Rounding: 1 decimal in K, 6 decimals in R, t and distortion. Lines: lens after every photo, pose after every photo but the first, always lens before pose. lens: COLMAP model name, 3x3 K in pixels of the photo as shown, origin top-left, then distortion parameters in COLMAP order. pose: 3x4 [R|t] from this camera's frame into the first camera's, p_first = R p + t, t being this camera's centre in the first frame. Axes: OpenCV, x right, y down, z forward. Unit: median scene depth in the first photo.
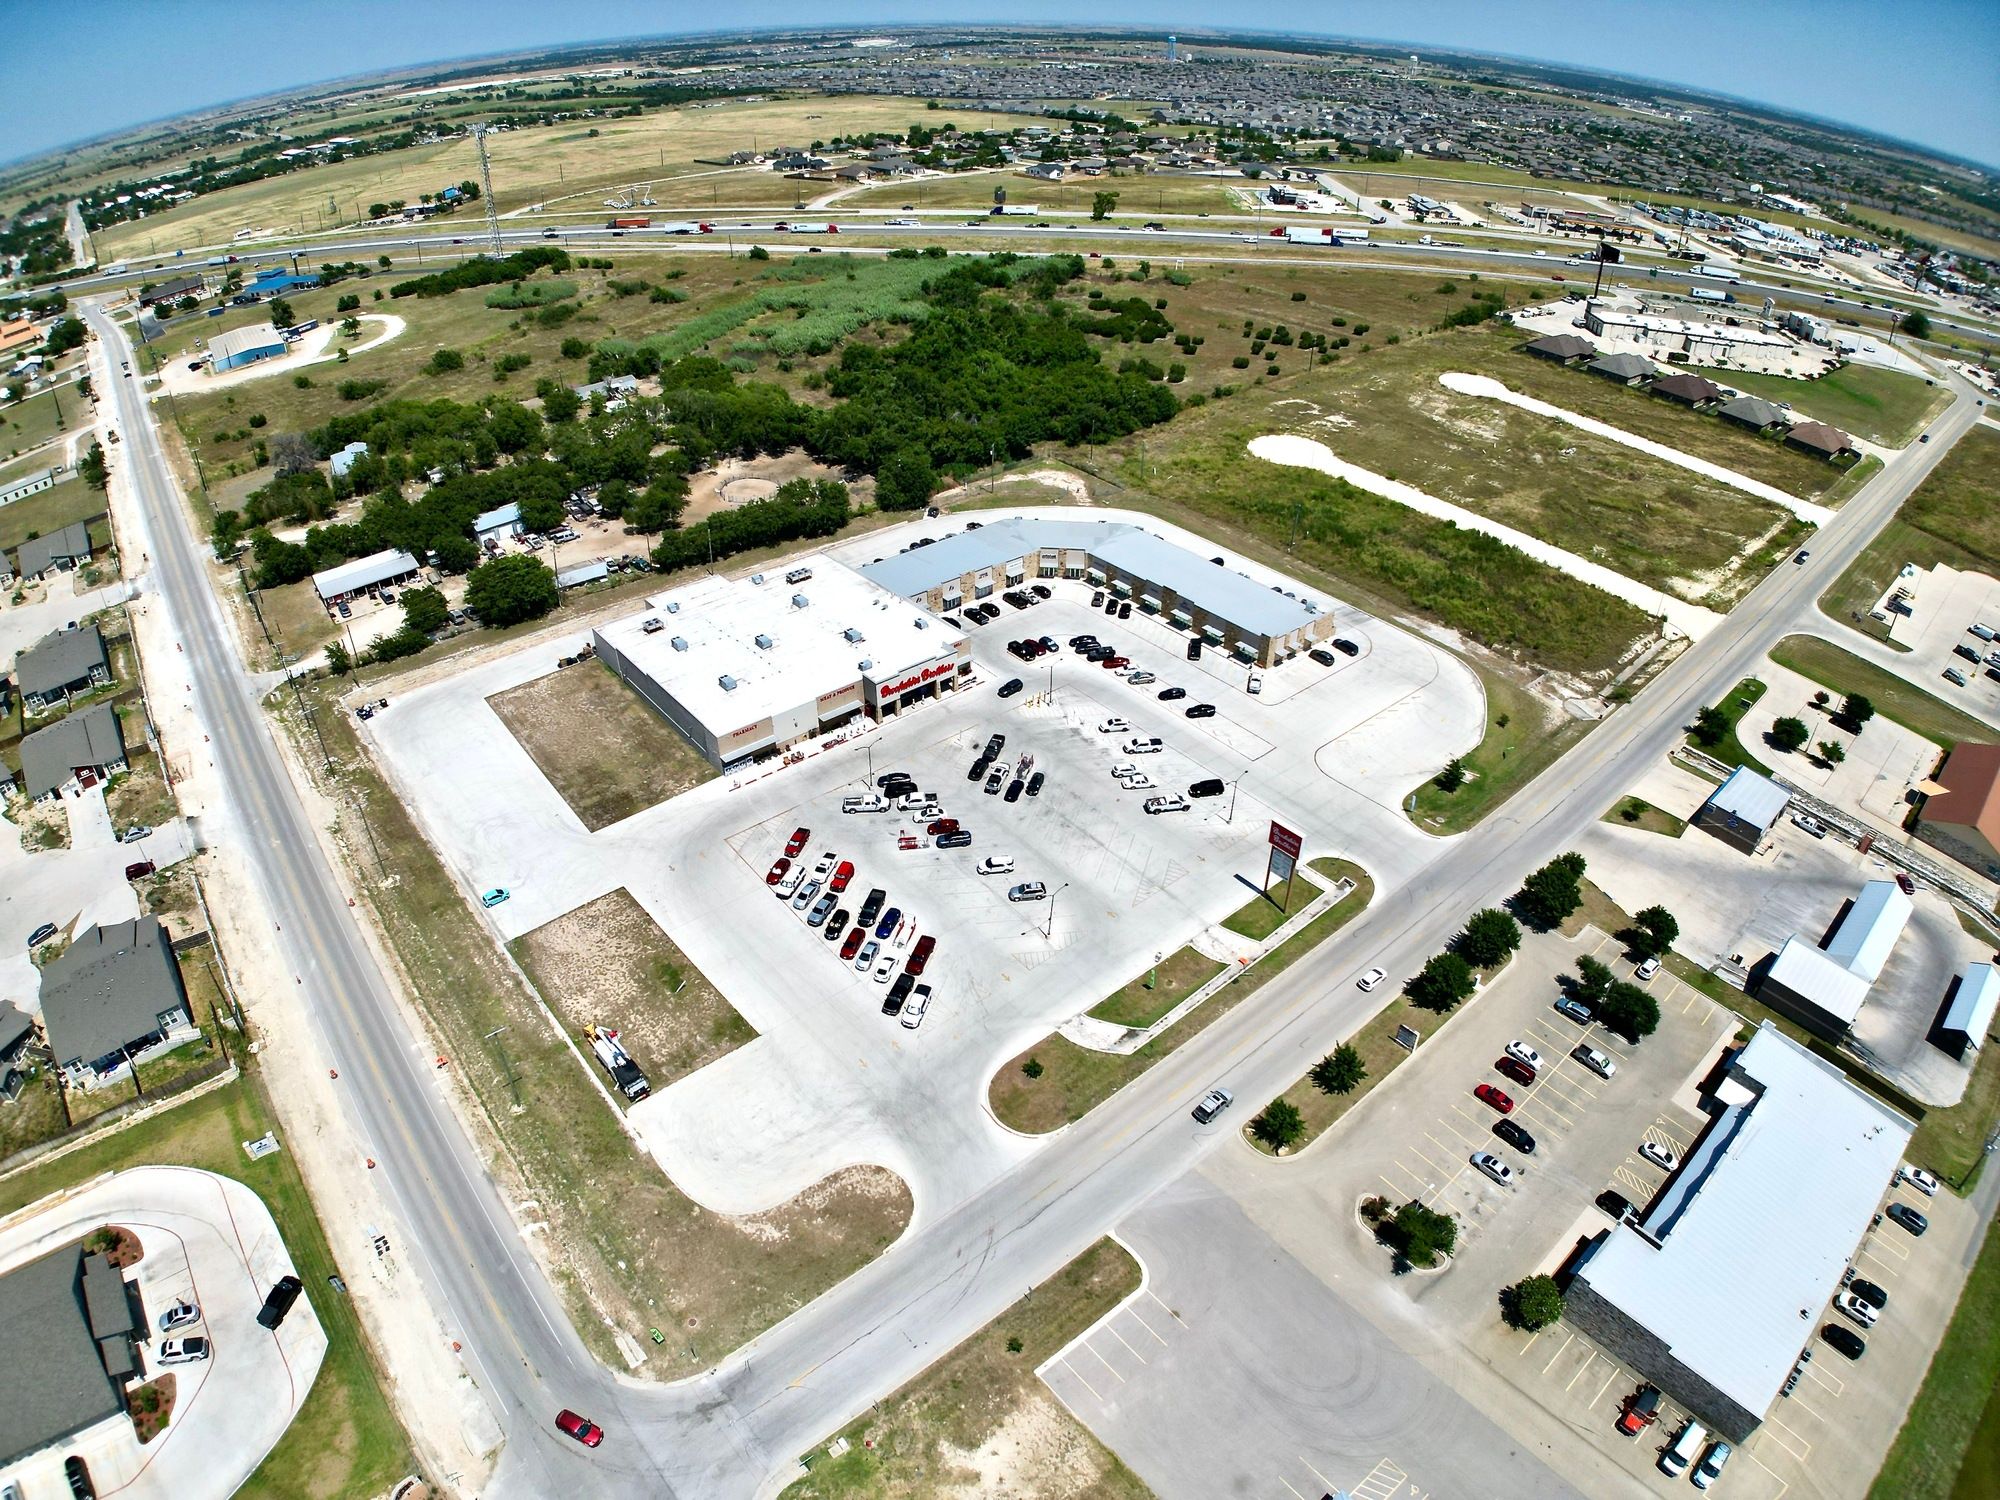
lens RADIAL K [[1164.8, 0, 999.7], [0, 1164.8, 757.0], [0, 0, 1]] dist [-0.194122, 0.028669]
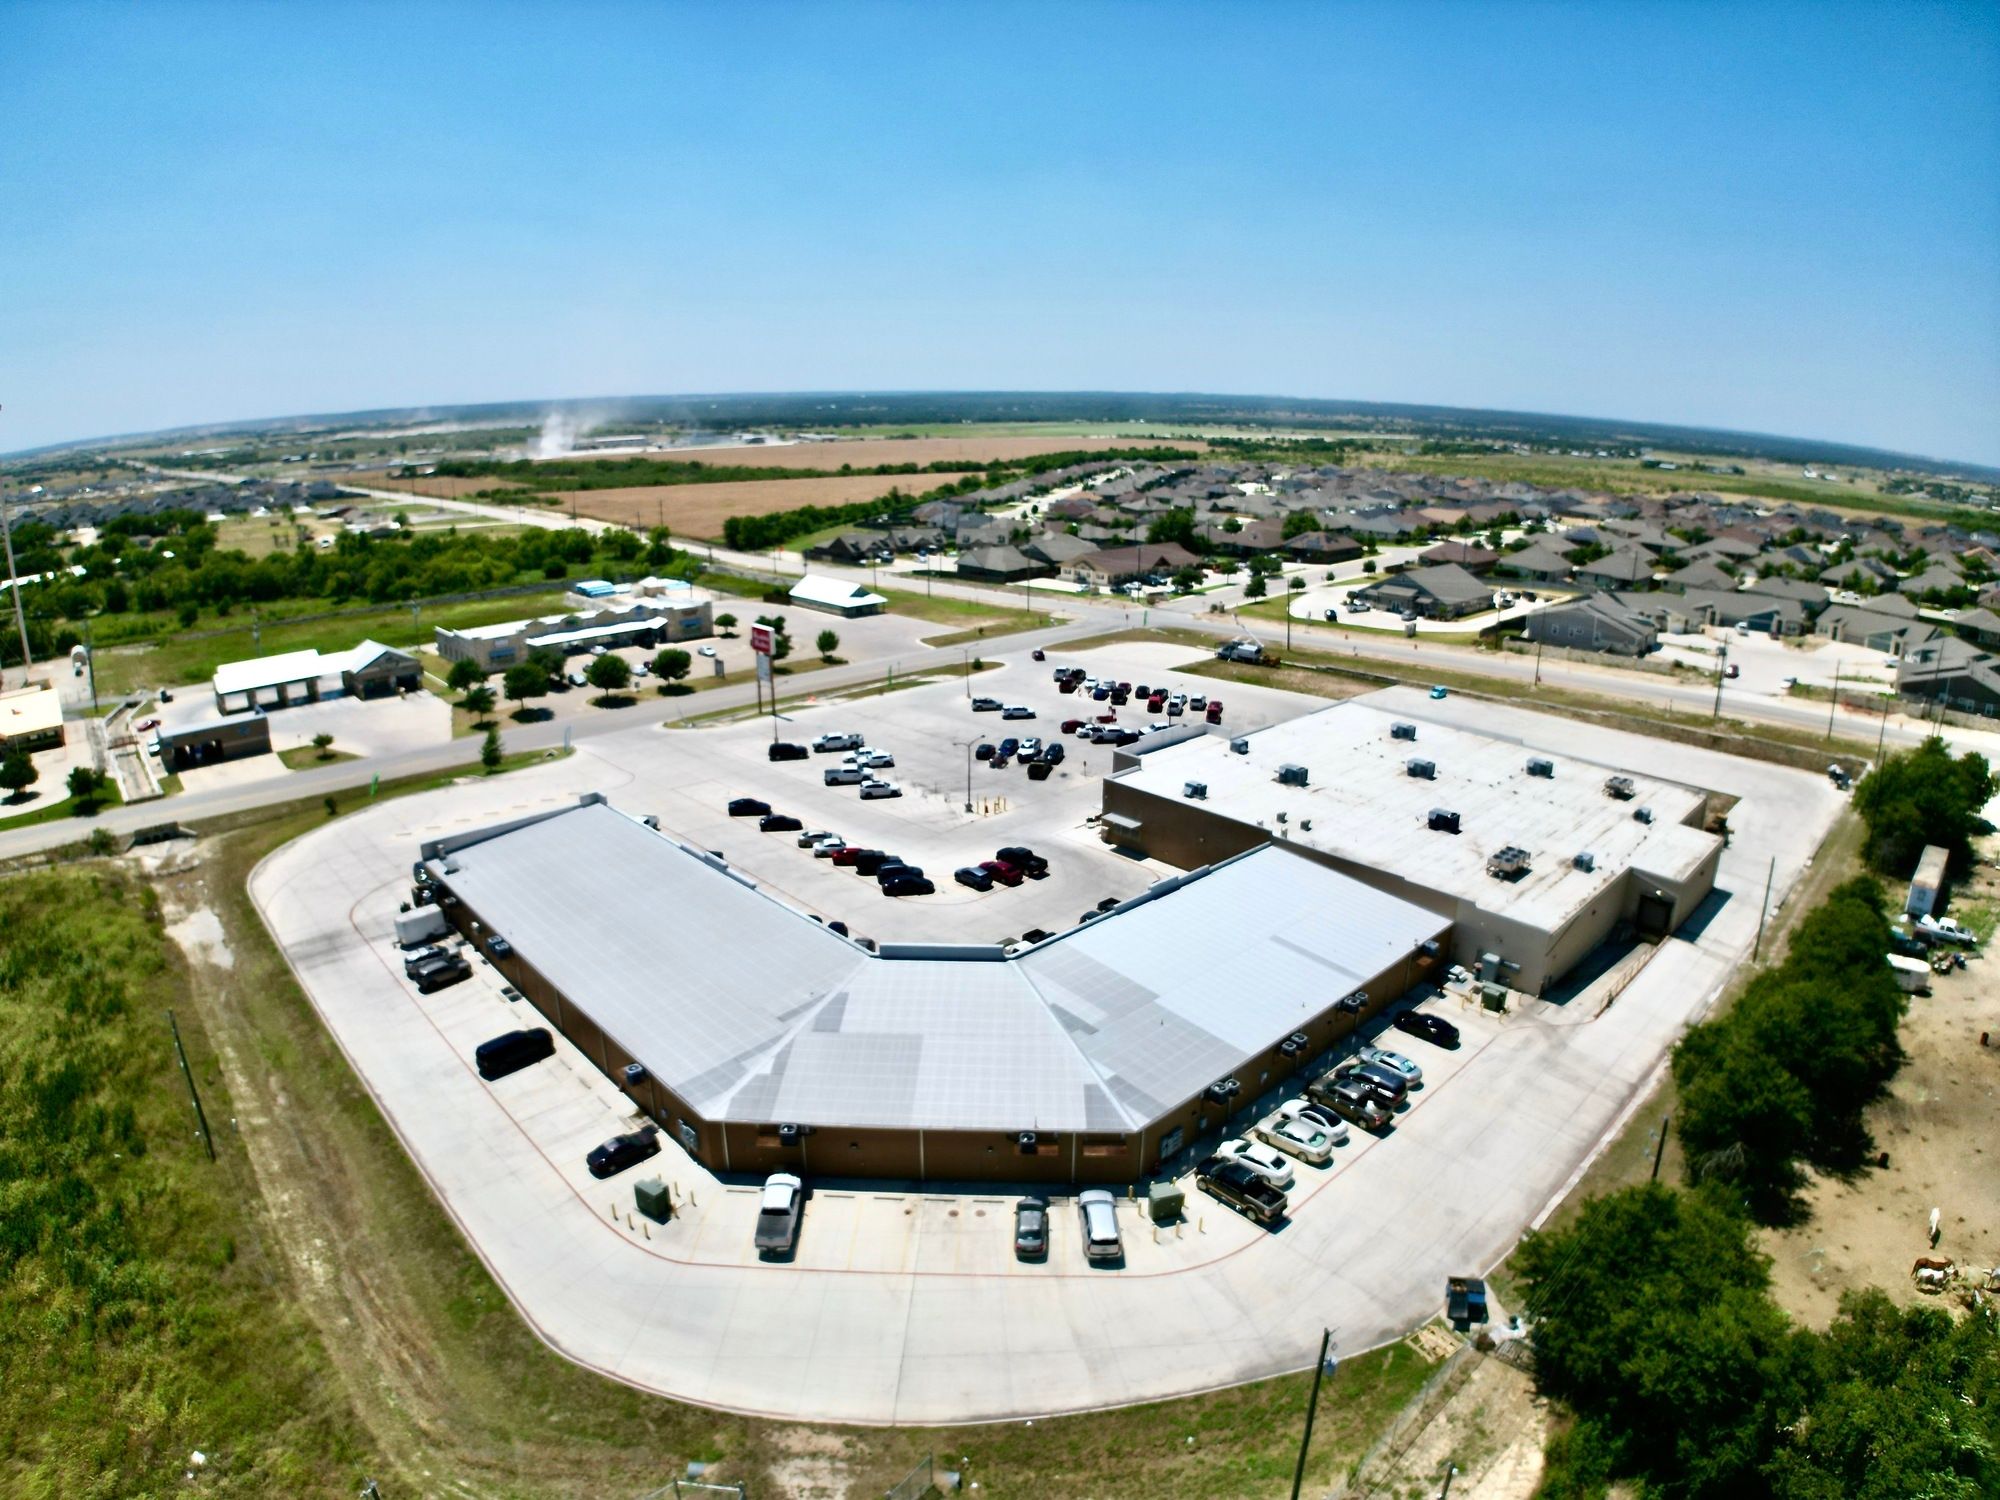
lens RADIAL K [[1164.8, 0, 999.7], [0, 1164.8, 757.0], [0, 0, 1]] dist [-0.194122, 0.028669]
pose [[-0.997752, 0.016945, -0.064830, 0.055011], [-0.041319, 0.606094, 0.794319, -0.479636], [0.052753, 0.795212, -0.604032, 1.101691]]
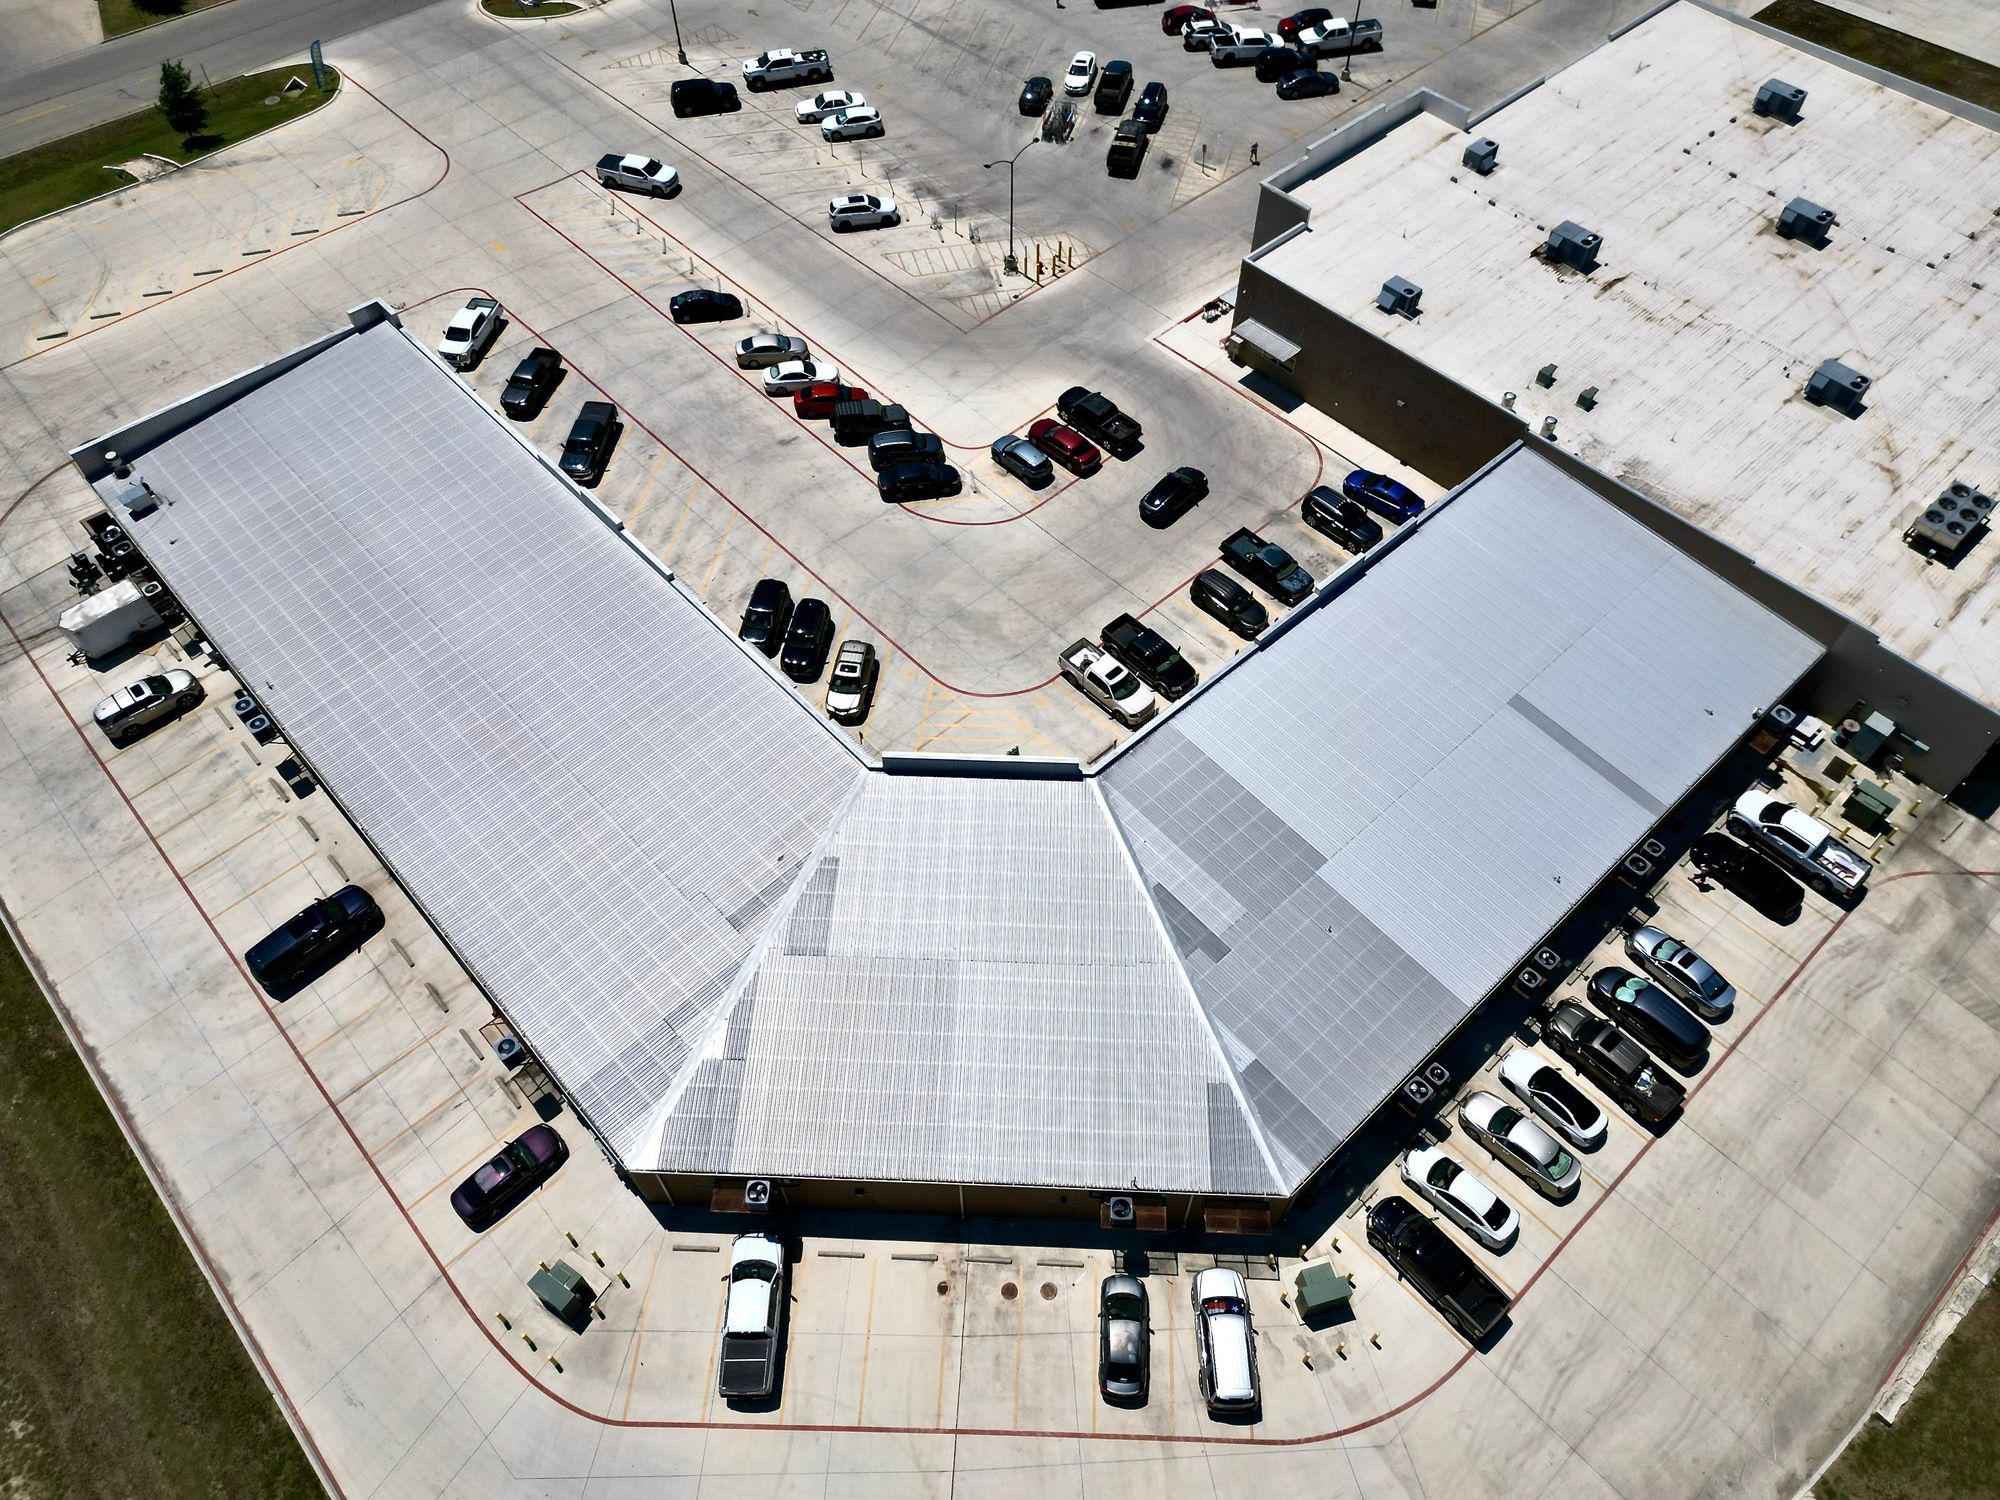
lens RADIAL K [[1439.1, 0, 997.1], [0, 1439.1, 724.1], [0, 0, 1]] dist [0.009718, 0.008396]
pose [[-0.998825, 0.040990, -0.025846, 0.054645], [-0.024052, 0.043688, 0.998756, -0.438164], [0.042068, 0.998204, -0.042650, 0.942004]]
